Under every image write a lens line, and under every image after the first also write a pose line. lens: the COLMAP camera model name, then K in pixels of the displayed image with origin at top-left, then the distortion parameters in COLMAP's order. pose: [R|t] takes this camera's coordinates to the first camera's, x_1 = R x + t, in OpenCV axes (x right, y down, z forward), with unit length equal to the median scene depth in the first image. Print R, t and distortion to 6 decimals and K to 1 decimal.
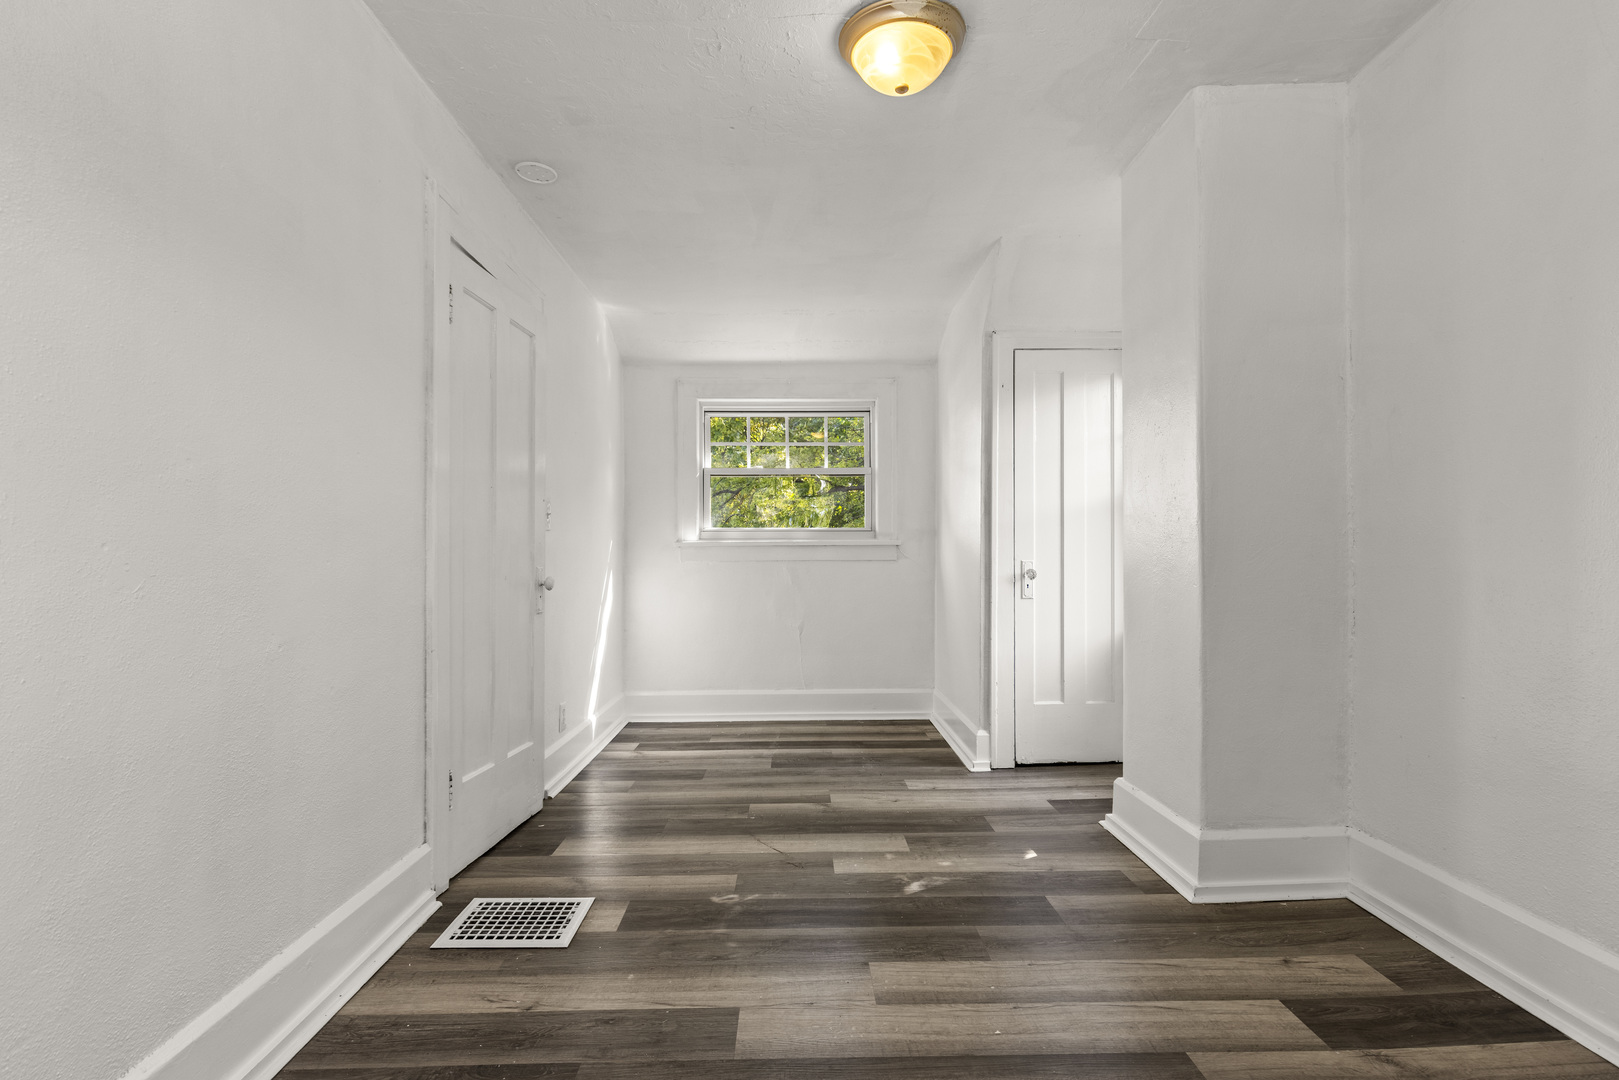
lens RADIAL K [[772.1, 0, 809.1], [0, 772.1, 559.1], [0, 0, 1]] dist [-0.000906, -0.000279]
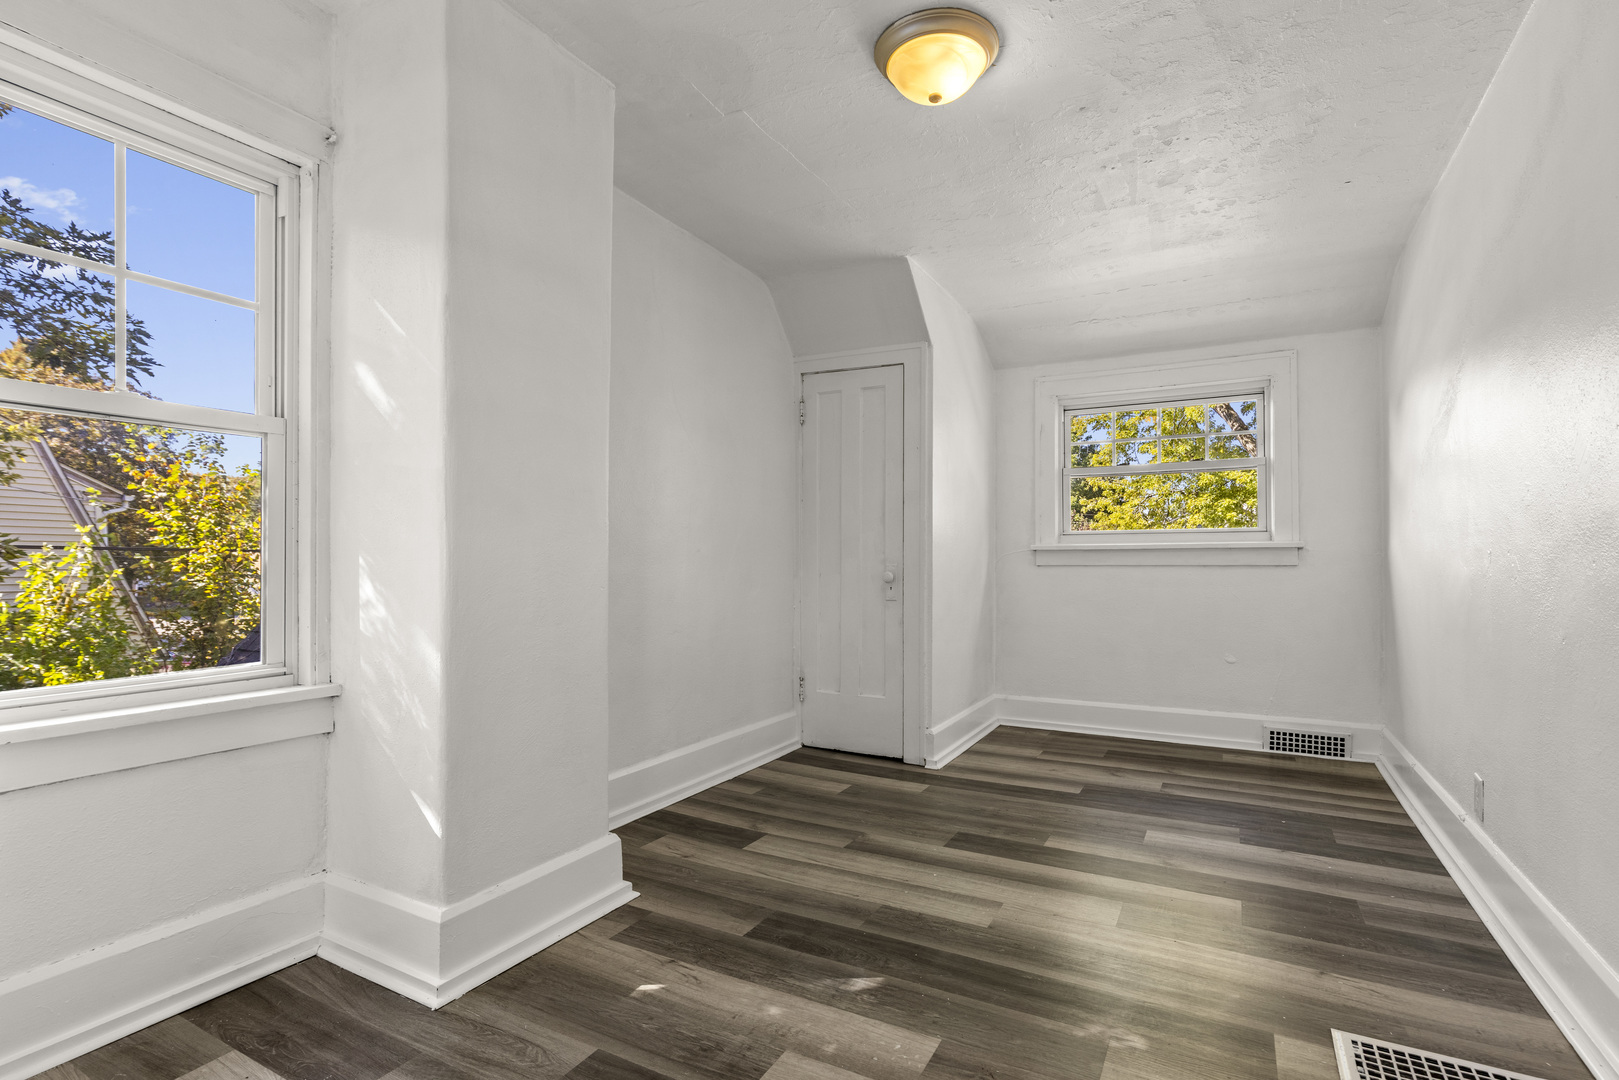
lens RADIAL K [[772.1, 0, 809.1], [0, 772.1, 559.1], [0, 0, 1]] dist [-0.000906, -0.000279]
pose [[-0.867071, 0.004555, 0.498164, -0.232998], [0.003572, 0.999989, -0.002926, 0.000230], [-0.498172, -0.000758, -0.867078, 1.915197]]
